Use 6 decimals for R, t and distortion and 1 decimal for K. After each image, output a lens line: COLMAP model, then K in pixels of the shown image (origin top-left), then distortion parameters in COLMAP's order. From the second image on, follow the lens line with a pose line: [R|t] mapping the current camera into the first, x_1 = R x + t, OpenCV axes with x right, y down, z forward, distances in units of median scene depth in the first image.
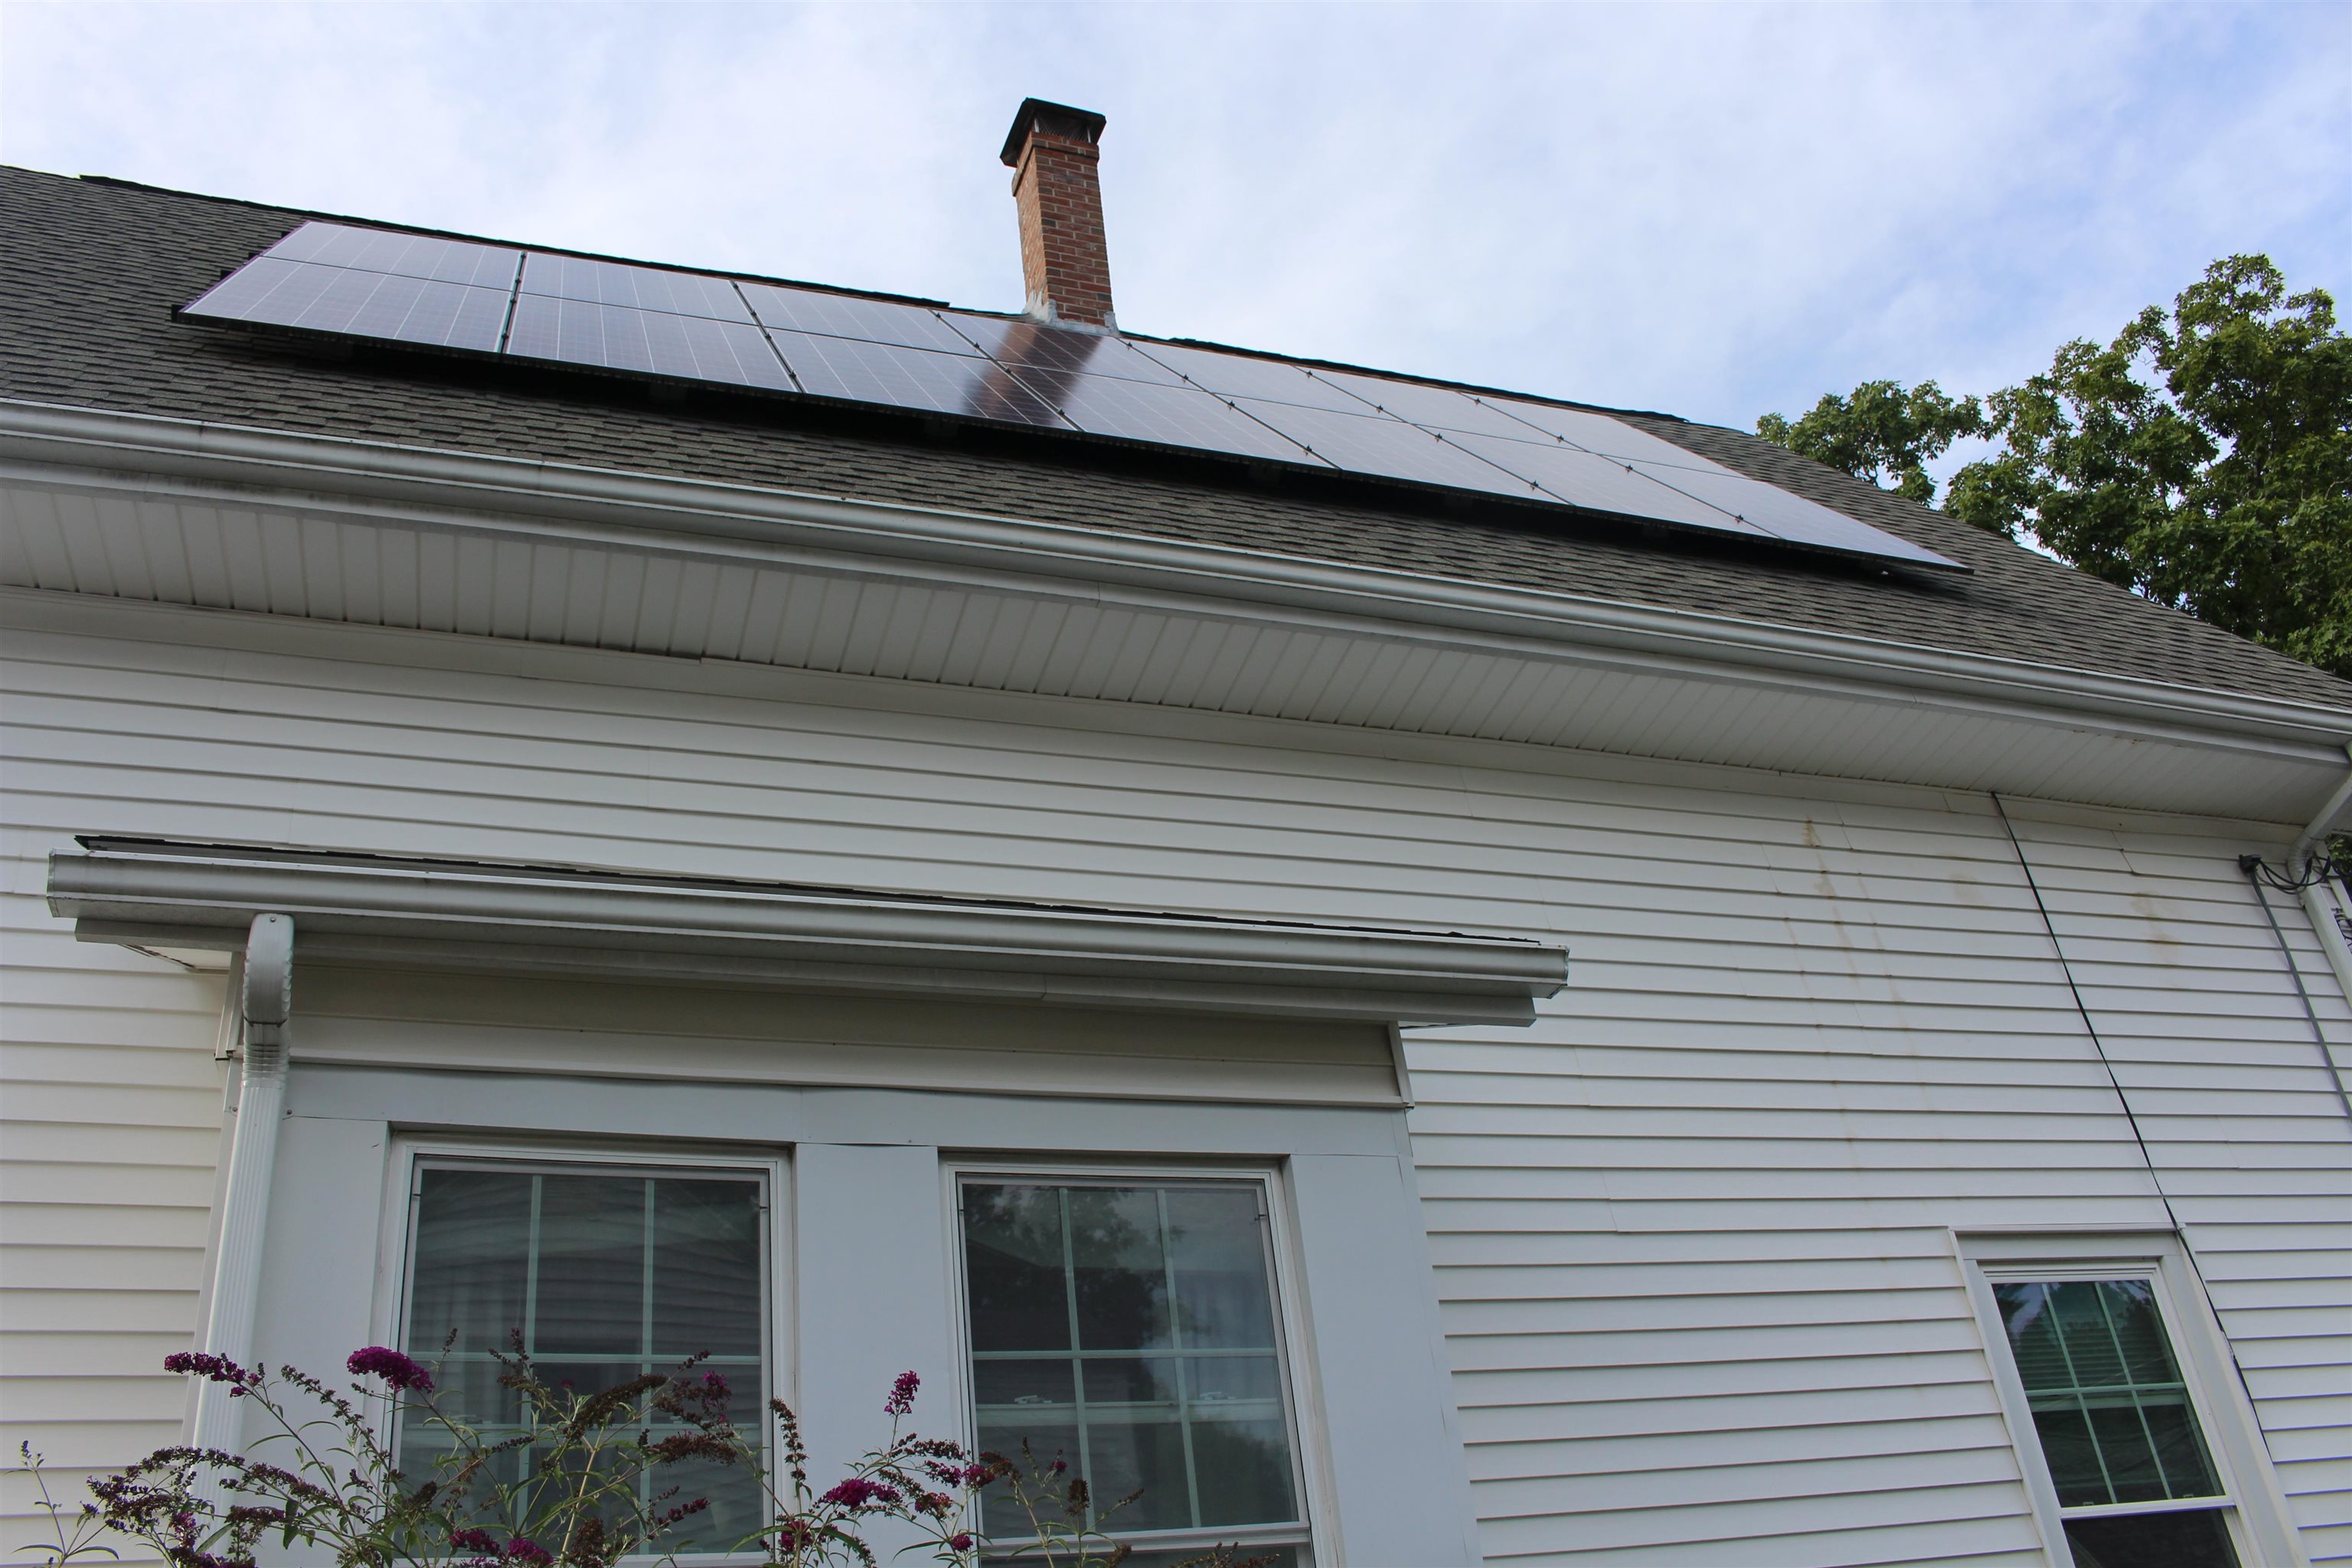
lens RADIAL K [[1981.7, 0, 1176.0], [0, 1981.7, 784.0], [0, 0, 1]] dist [-0.108388, 0.071966]
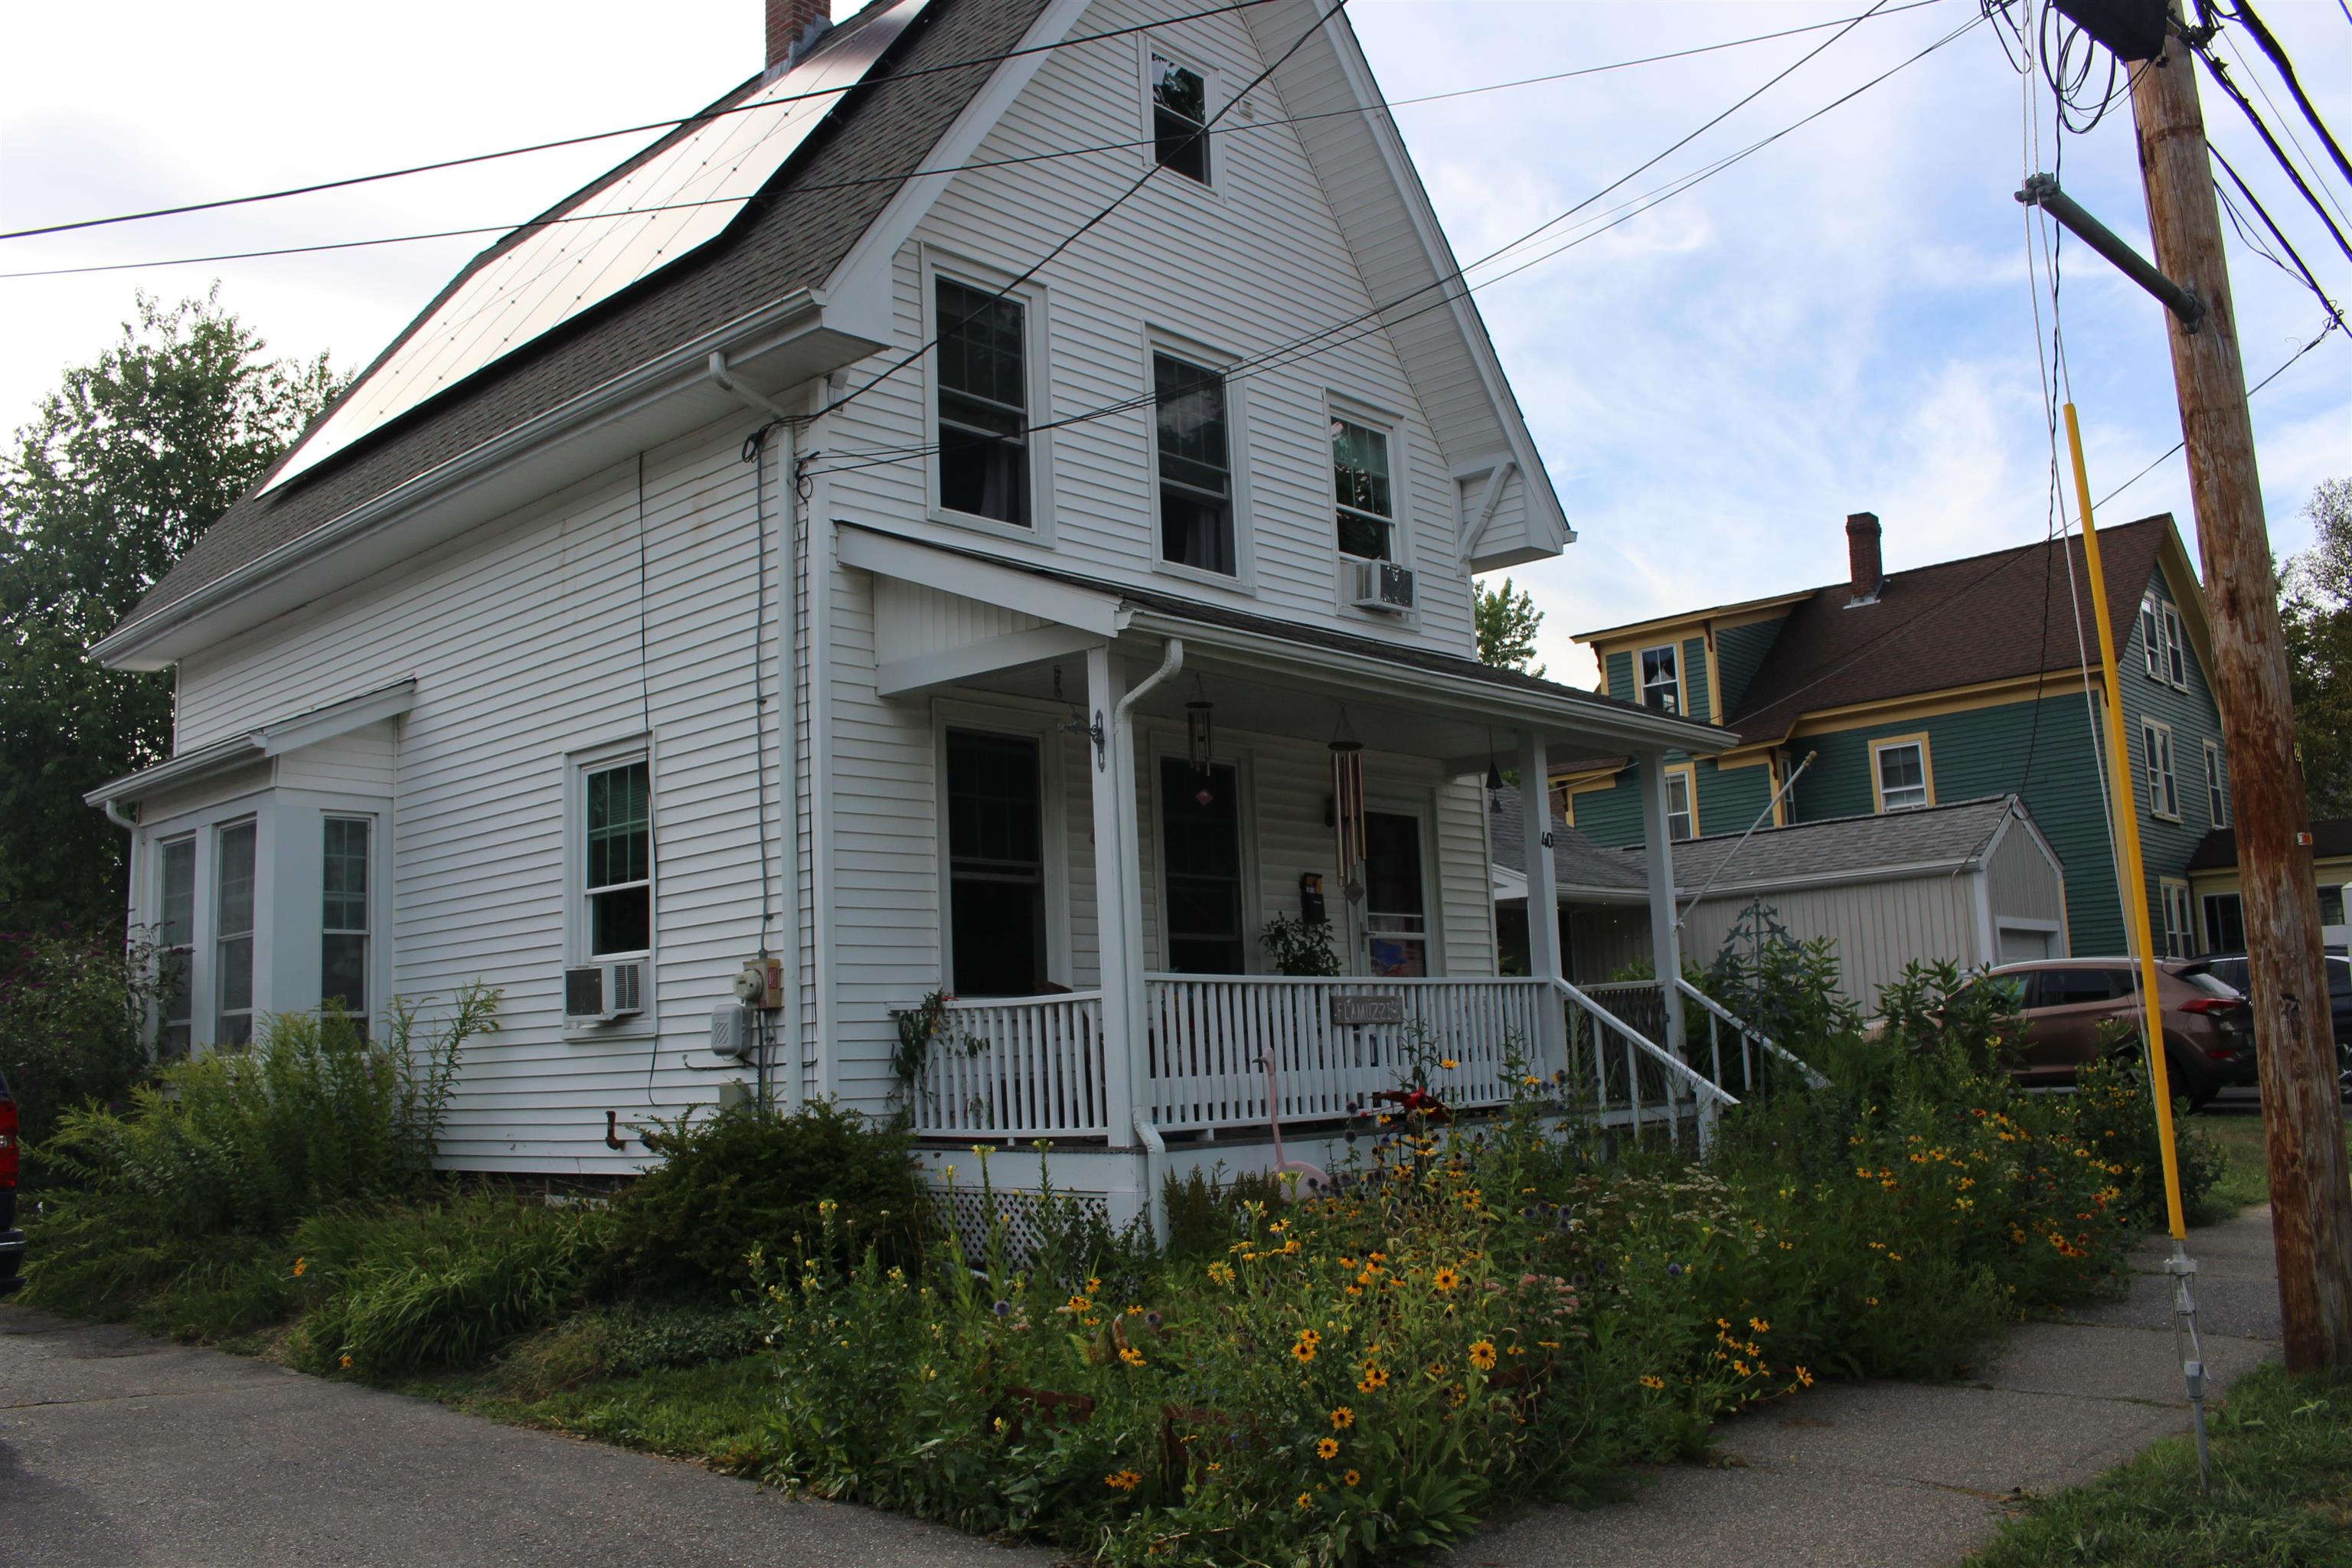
lens RADIAL K [[1981.7, 0, 1176.0], [0, 1981.7, 784.0], [0, 0, 1]] dist [-0.108388, 0.071966]
pose [[0.457385, -0.034282, -0.888608, 2.339346], [0.448341, 0.871853, 0.197135, 0.138576], [0.767977, -0.488566, 0.414143, 0.617213]]
